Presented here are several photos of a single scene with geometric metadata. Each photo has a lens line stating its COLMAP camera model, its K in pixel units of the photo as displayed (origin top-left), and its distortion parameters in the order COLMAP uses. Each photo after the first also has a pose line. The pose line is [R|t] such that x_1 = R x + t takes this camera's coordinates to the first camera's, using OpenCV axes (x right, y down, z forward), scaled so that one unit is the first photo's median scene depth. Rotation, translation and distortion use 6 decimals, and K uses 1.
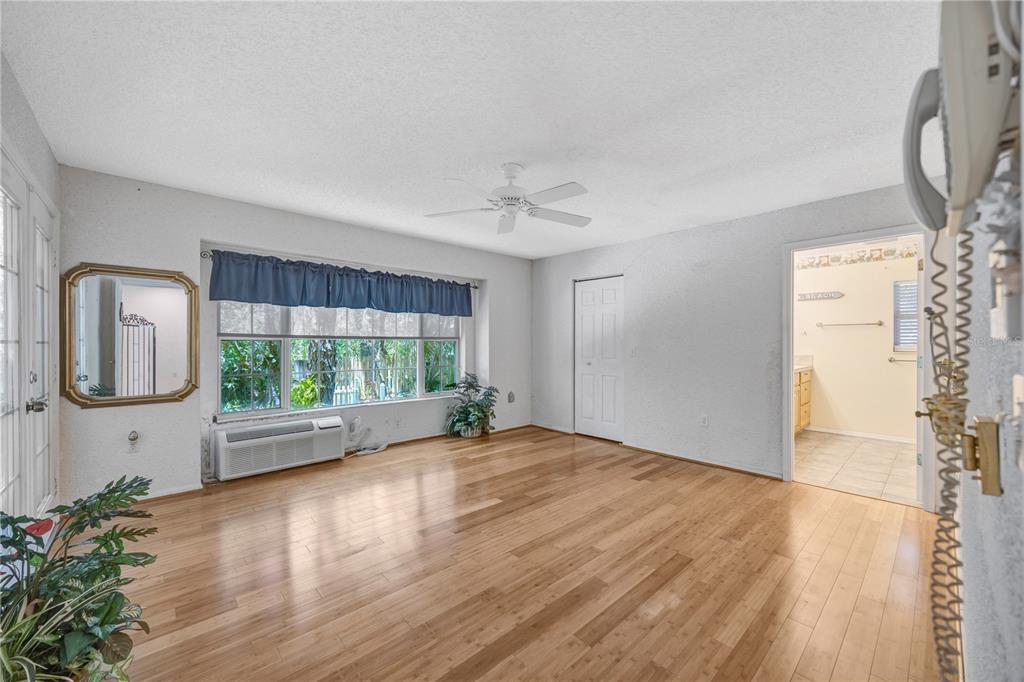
lens RADIAL K [[396.0, 0, 513.9], [0, 396.0, 344.8], [0, 0, 1]] dist [-0.001998, -0.000034]
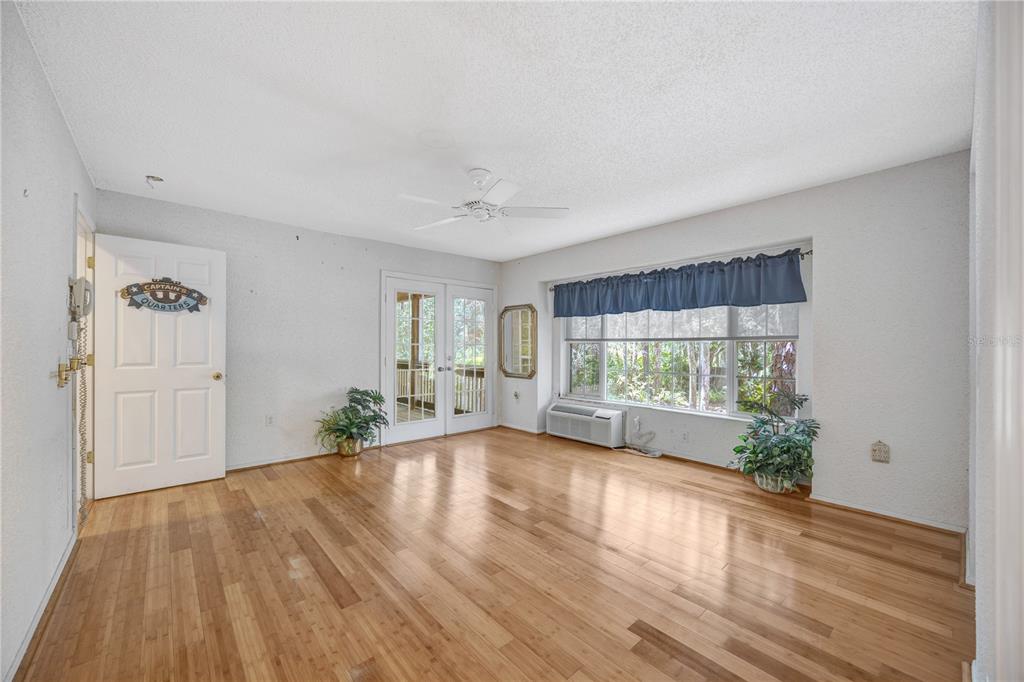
lens RADIAL K [[396.0, 0, 513.9], [0, 396.0, 344.8], [0, 0, 1]] dist [-0.001998, -0.000034]
pose [[-0.021890, -0.006002, -0.999742, 0.730626], [-0.006393, 0.999962, -0.005863, 0.003410], [0.999740, 0.006263, -0.021927, 0.793846]]
